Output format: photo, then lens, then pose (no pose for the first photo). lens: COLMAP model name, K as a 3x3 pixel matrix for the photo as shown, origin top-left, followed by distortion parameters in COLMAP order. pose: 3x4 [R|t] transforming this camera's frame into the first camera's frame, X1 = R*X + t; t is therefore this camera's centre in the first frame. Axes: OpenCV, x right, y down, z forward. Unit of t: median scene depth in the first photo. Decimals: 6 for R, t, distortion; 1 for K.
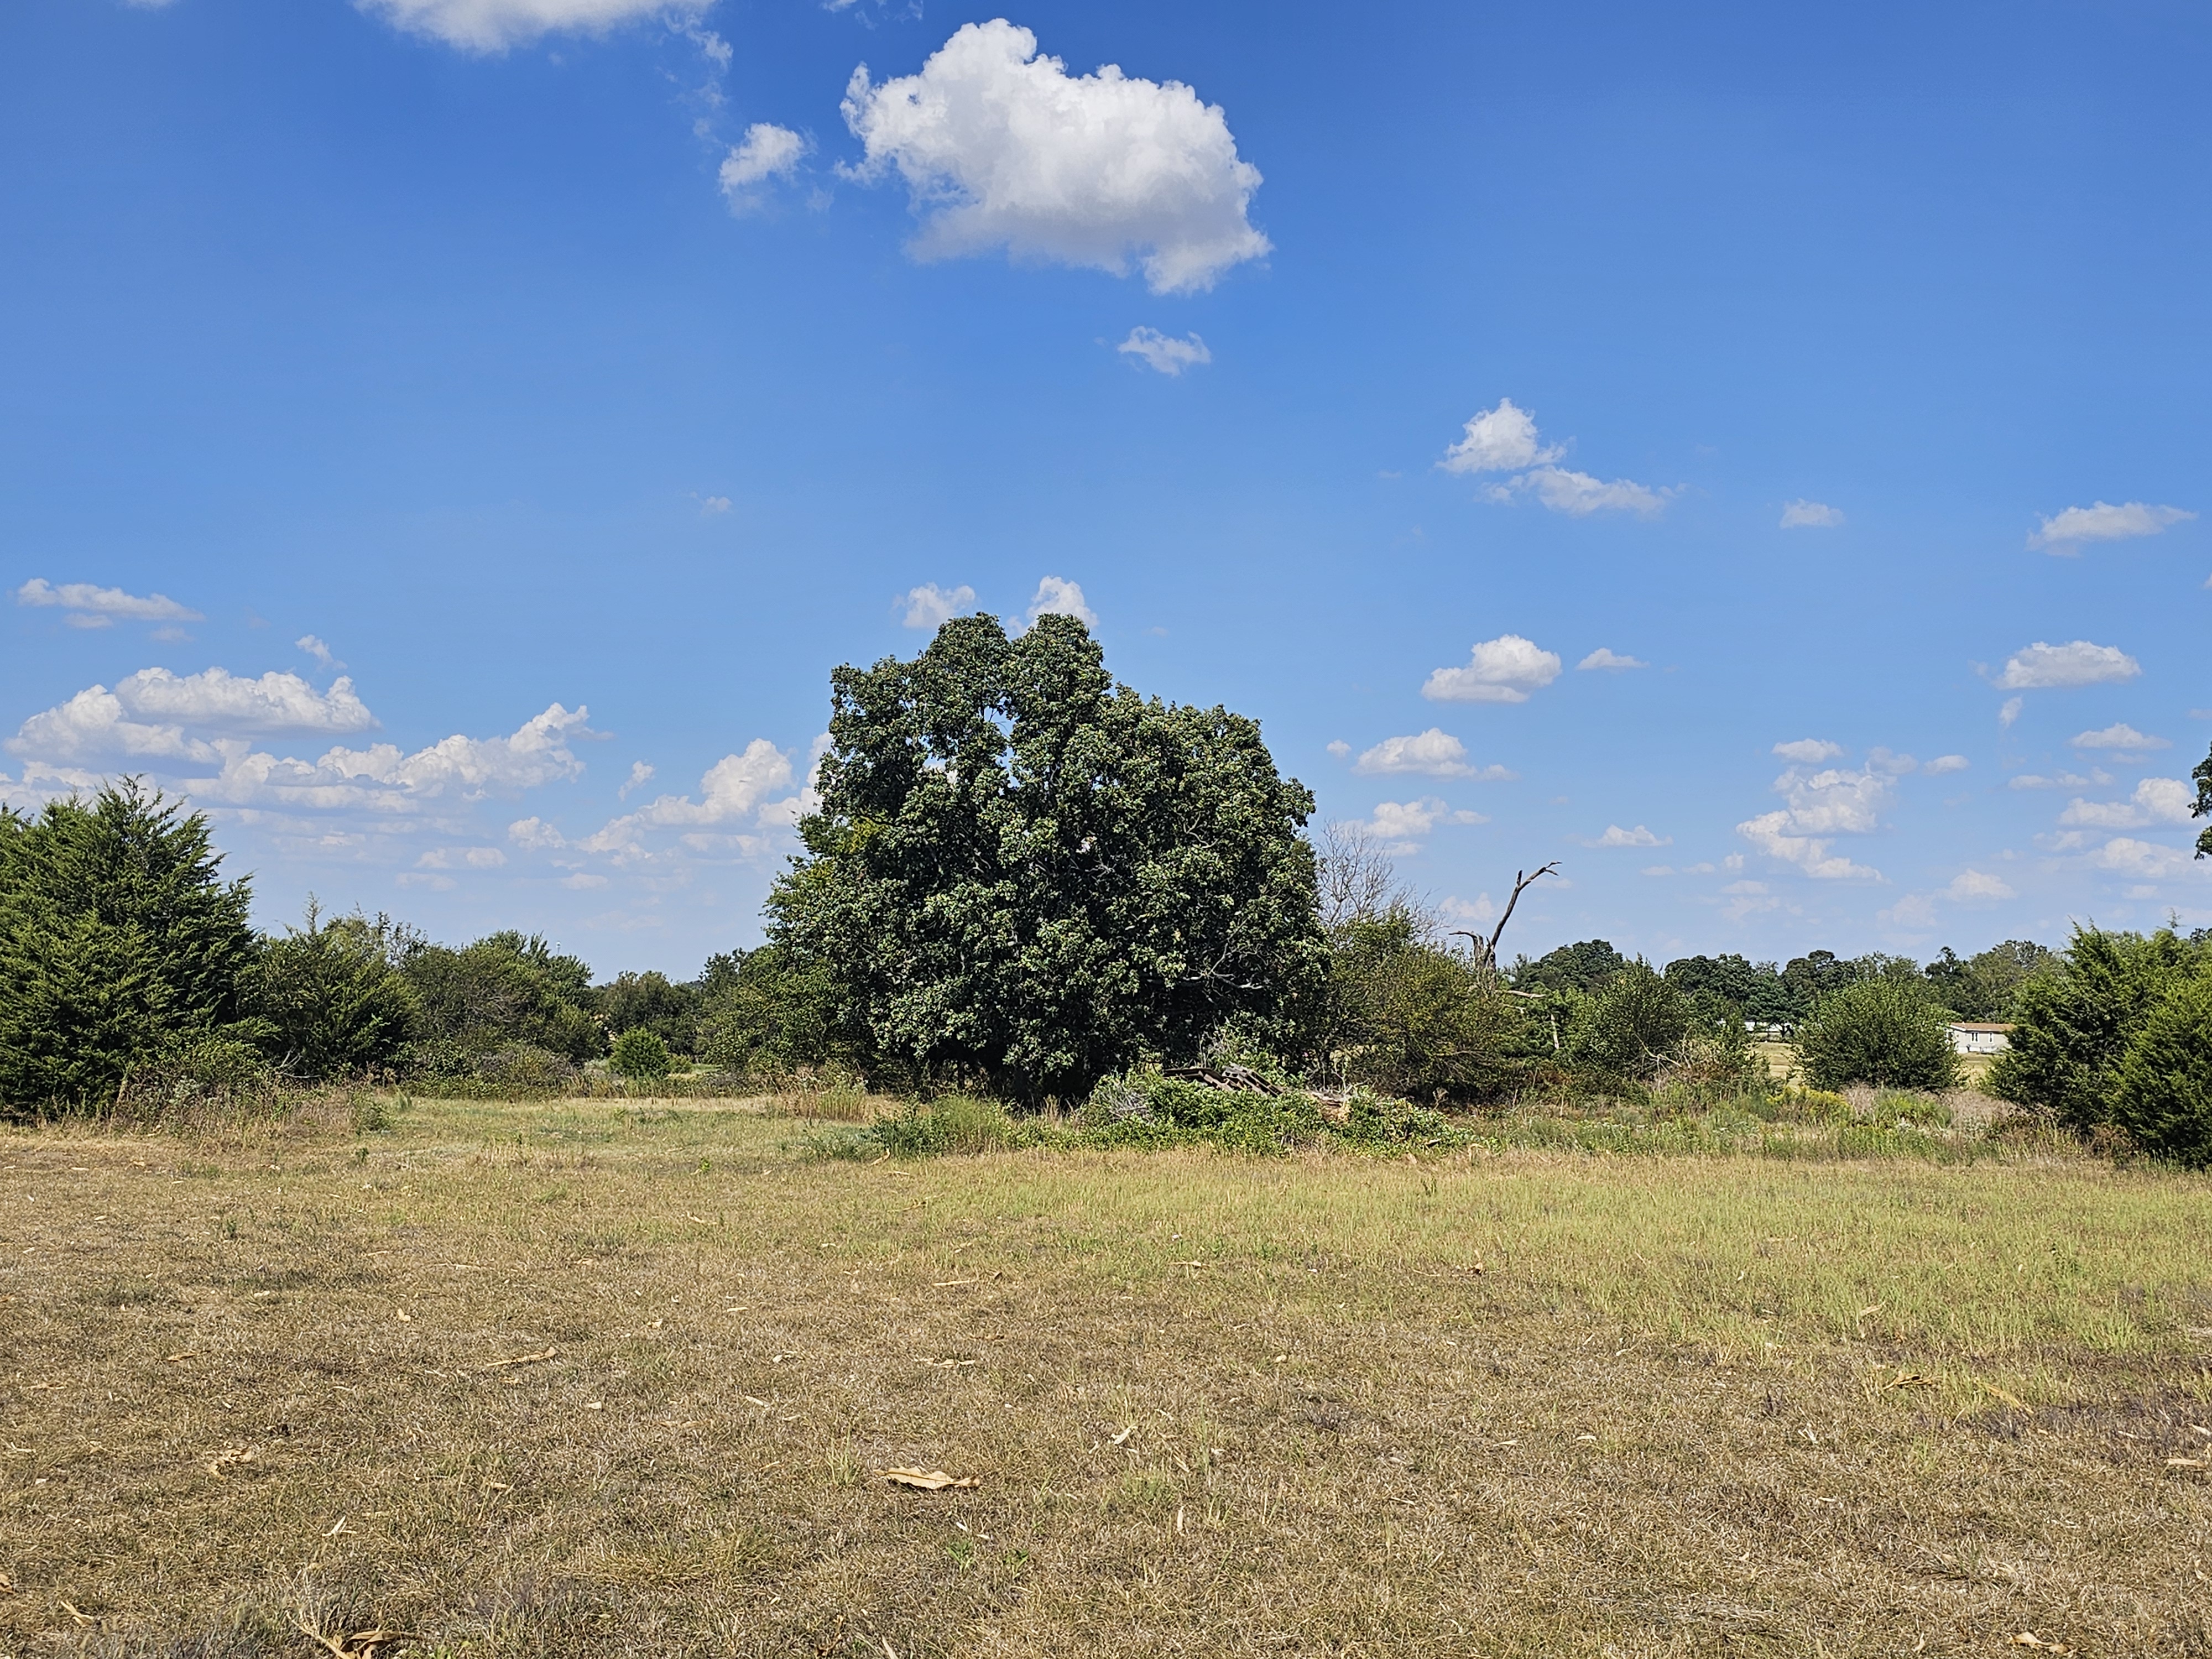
lens RADIAL K [[1502.2, 0, 1094.3], [0, 1502.2, 822.6], [0, 0, 1]] dist [0.043986, -0.040858]
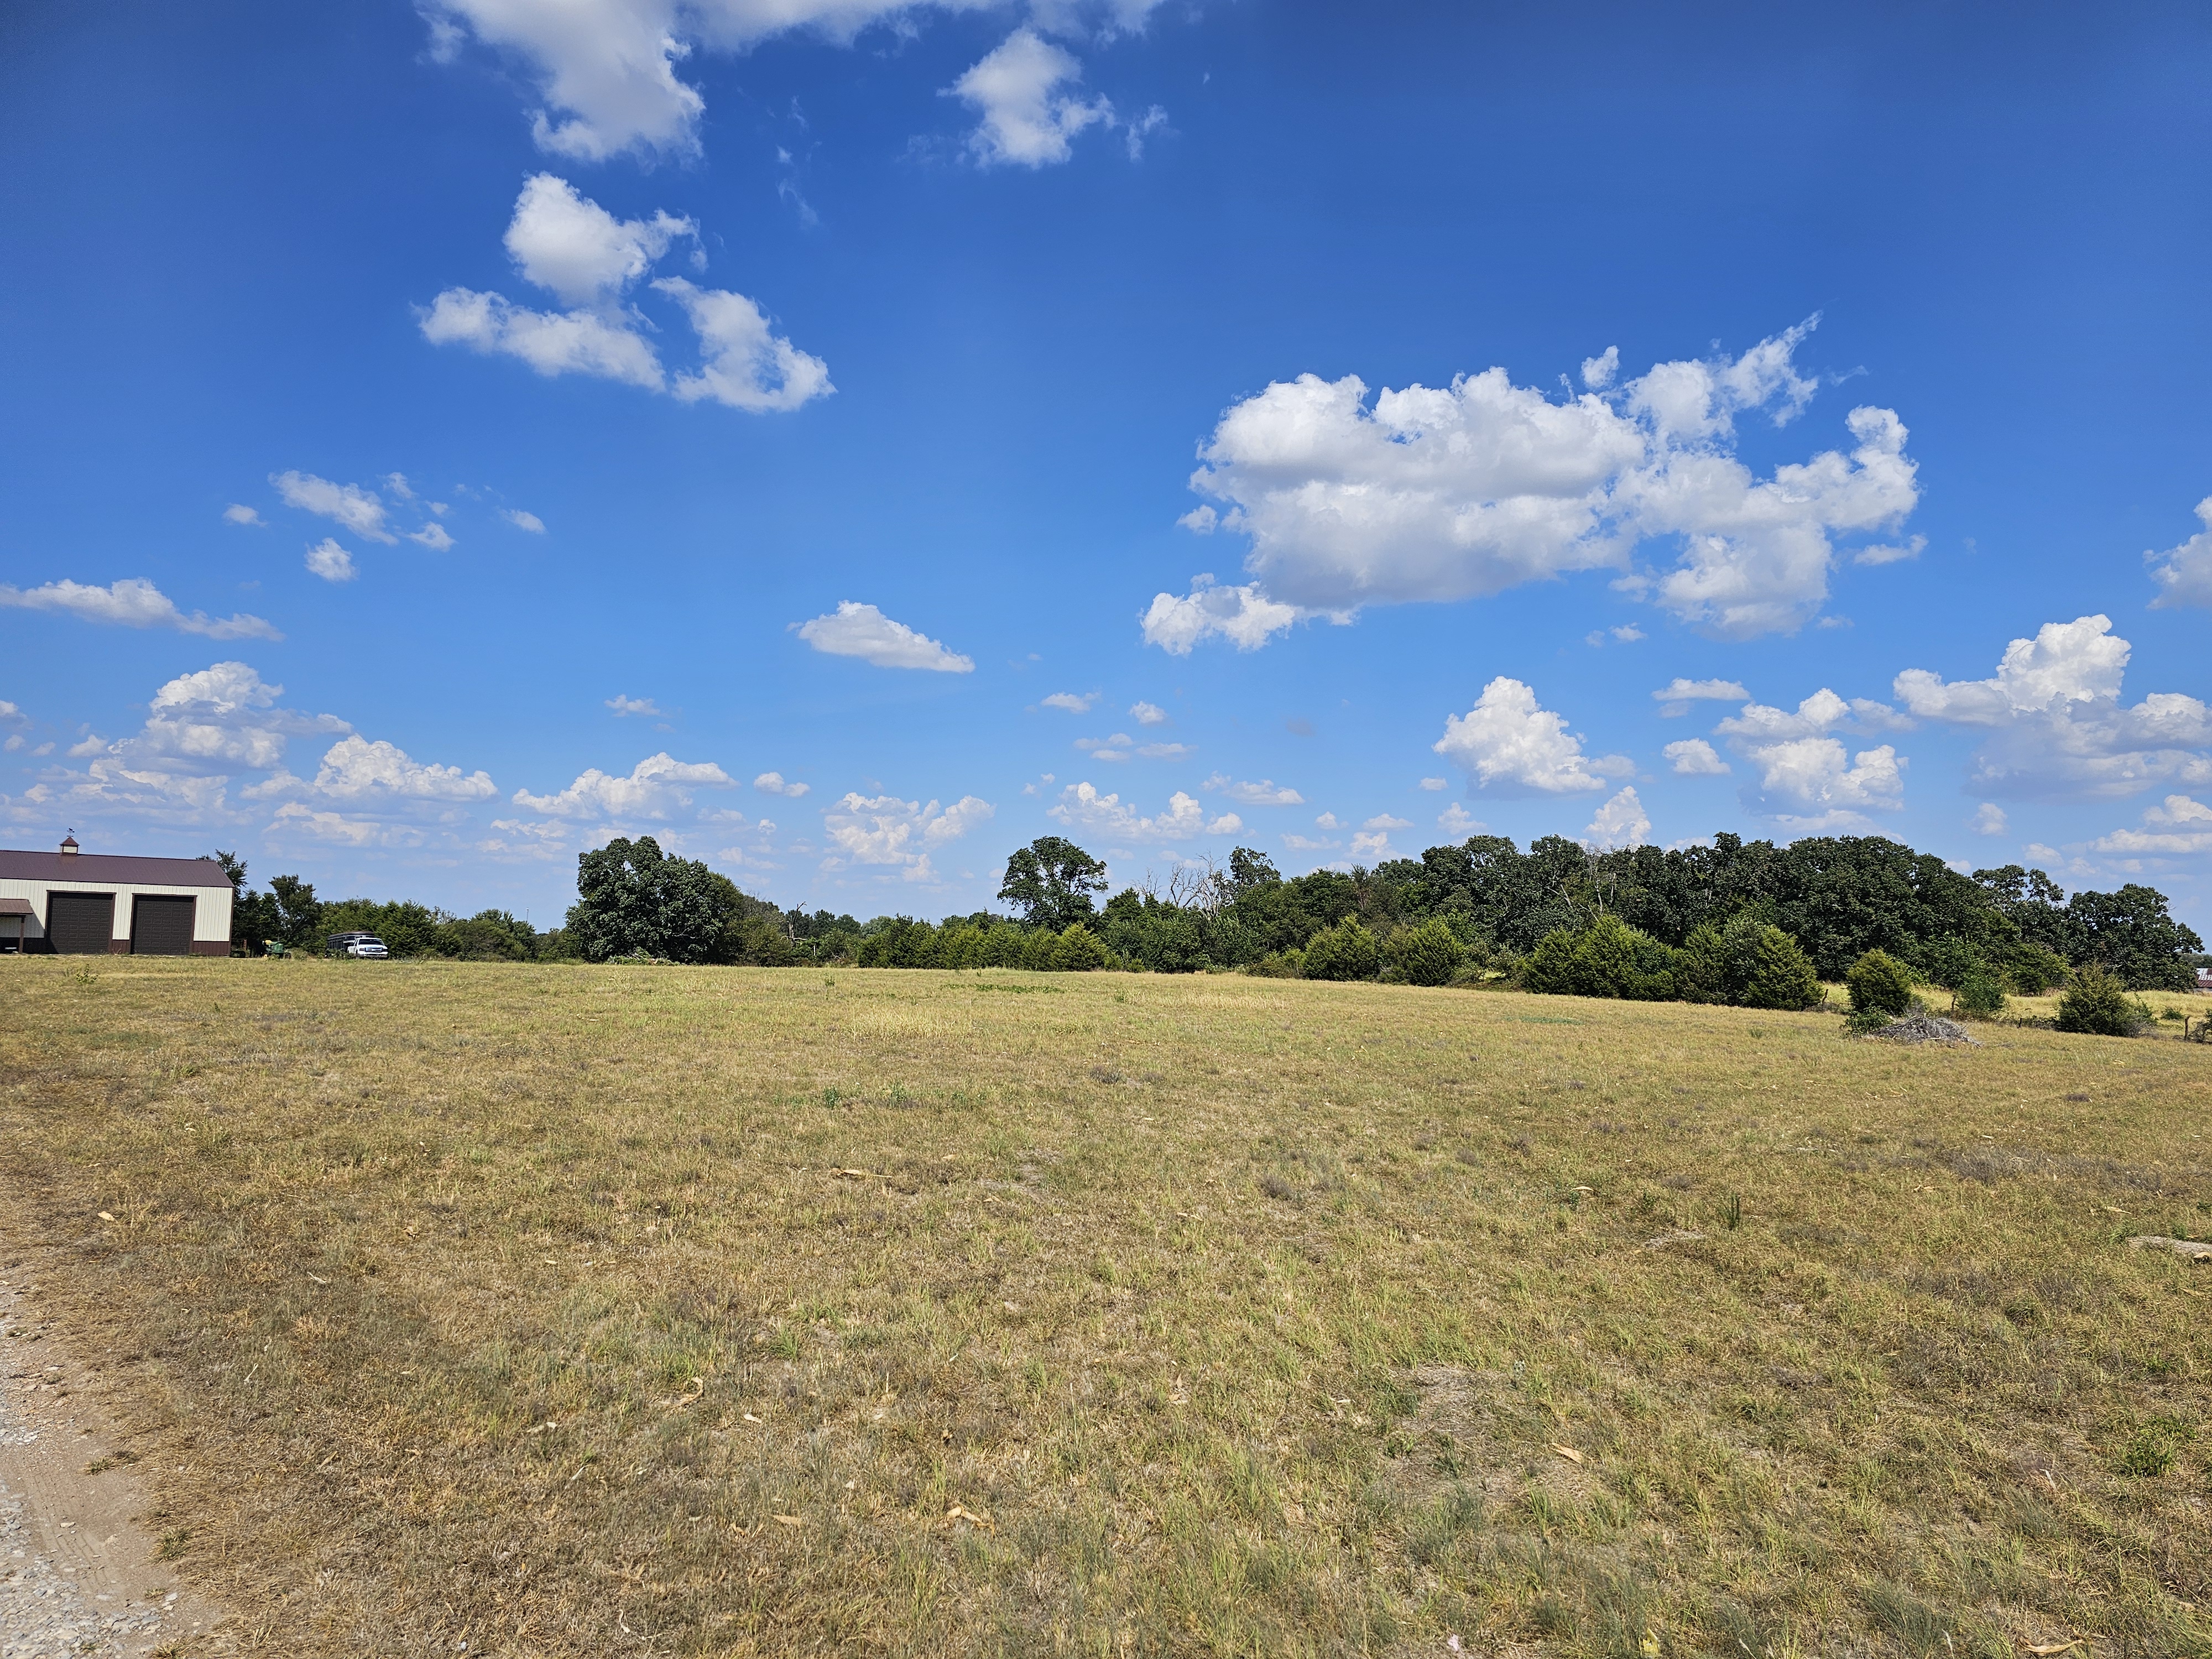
lens RADIAL K [[1492.9, 0, 1106.0], [0, 1492.9, 829.5], [0, 0, 1]] dist [0.089319, -0.082081]
pose [[0.999891, 0.007892, 0.012458, 1.088078], [-0.008403, 0.999100, 0.041577, -0.328327], [-0.012119, -0.041678, 0.999058, -2.752630]]
